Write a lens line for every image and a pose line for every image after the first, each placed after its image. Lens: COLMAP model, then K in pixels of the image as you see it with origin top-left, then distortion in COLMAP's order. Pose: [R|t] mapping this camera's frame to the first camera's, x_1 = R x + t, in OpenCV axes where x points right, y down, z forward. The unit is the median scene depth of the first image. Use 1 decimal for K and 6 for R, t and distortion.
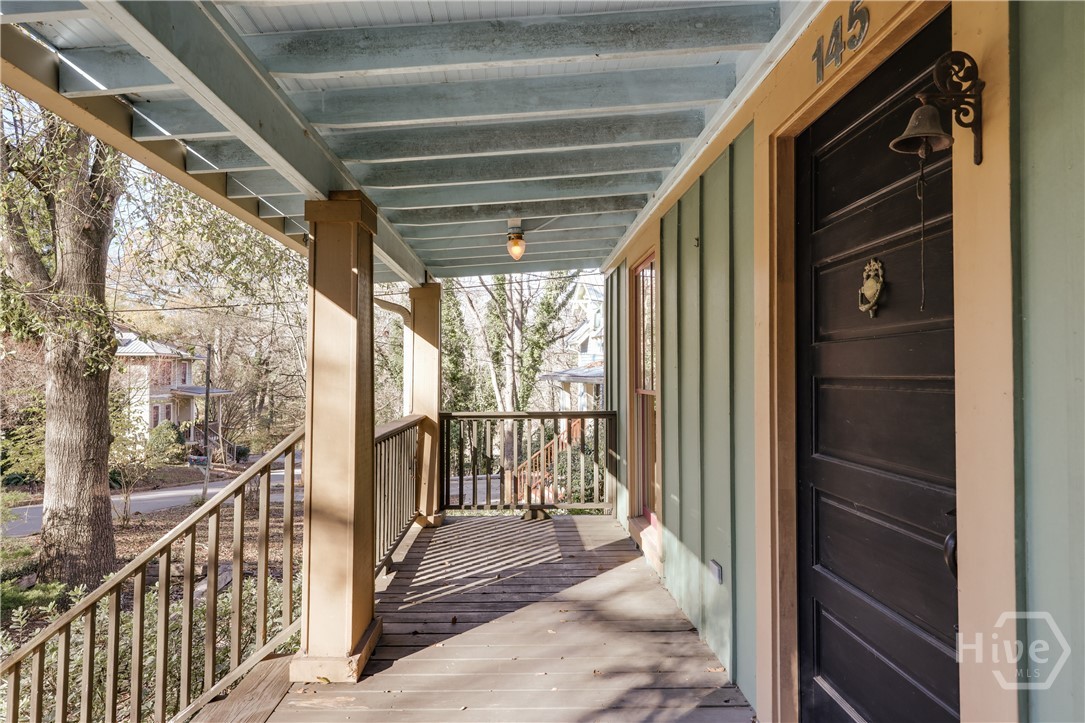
lens RADIAL K [[549.5, 0, 542.5], [0, 549.5, 361.5], [0, 0, 1]] dist [0.002155, -0.000334]
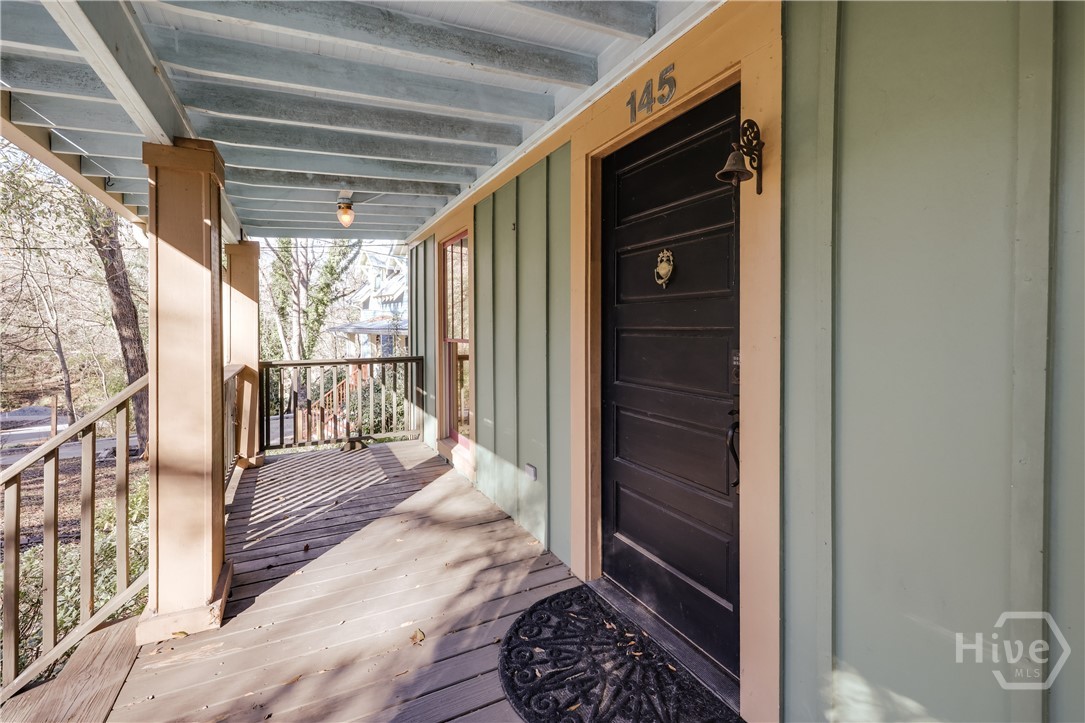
lens RADIAL K [[427.8, 0, 511.2], [0, 427.8, 328.0], [0, 0, 1]] dist [0.001487, -0.000097]
pose [[0.913983, 0.000952, 0.405752, -0.145410], [-0.011128, 0.999680, 0.022721, 0.003352], [-0.405600, -0.025282, 0.913701, 0.059277]]
